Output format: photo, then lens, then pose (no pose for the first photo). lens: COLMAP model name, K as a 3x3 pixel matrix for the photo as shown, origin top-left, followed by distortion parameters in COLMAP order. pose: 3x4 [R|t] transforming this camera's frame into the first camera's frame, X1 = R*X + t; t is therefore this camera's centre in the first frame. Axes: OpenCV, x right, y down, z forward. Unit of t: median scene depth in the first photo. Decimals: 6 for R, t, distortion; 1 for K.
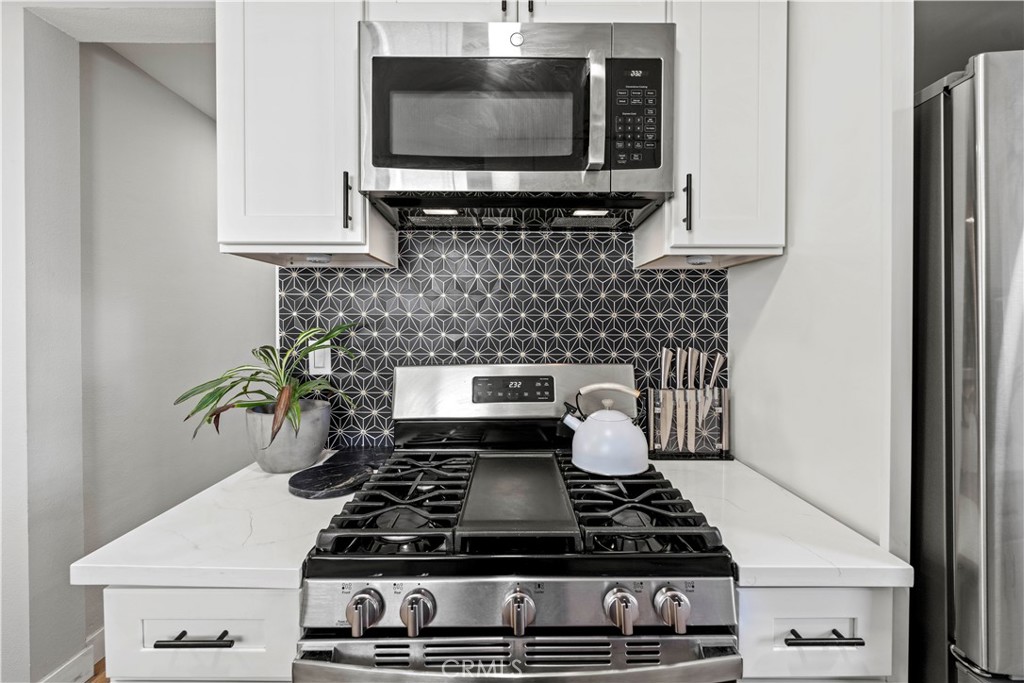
lens RADIAL K [[413.9, 0, 511.9], [0, 413.9, 329.3], [0, 0, 1]] dist [-0.003601, 0.000437]
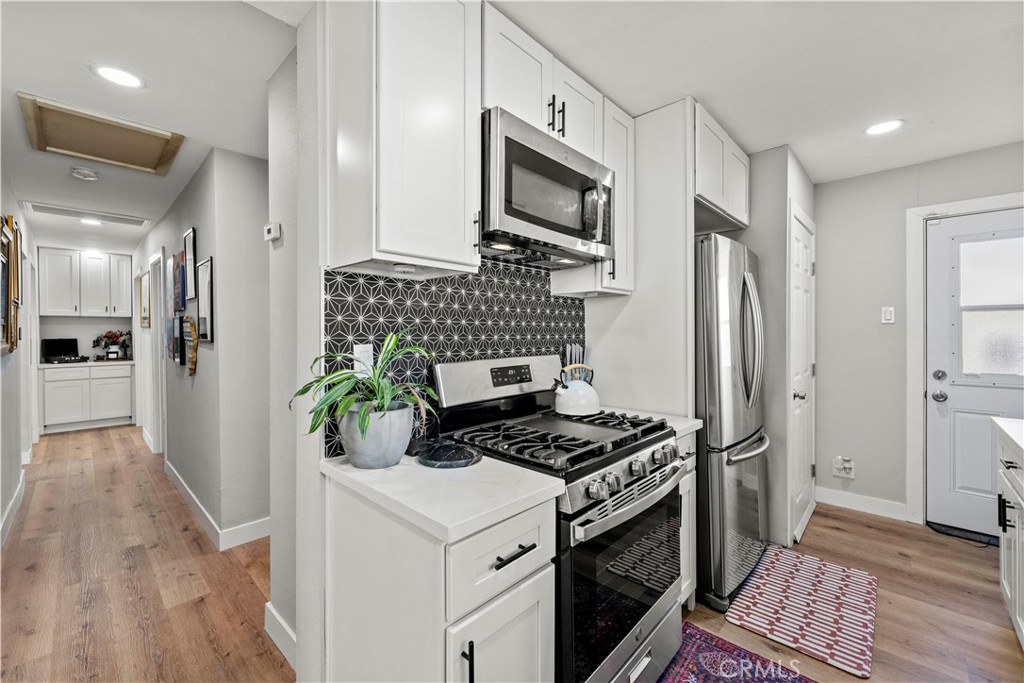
lens RADIAL K [[413.9, 0, 512.3], [0, 413.9, 334.2], [0, 0, 1]] dist [-0.003601, 0.000437]
pose [[0.689221, -0.004154, 0.724539, -0.959378], [0.018008, 0.999773, -0.011398, 0.019343], [-0.724328, 0.020903, 0.689139, 0.022238]]
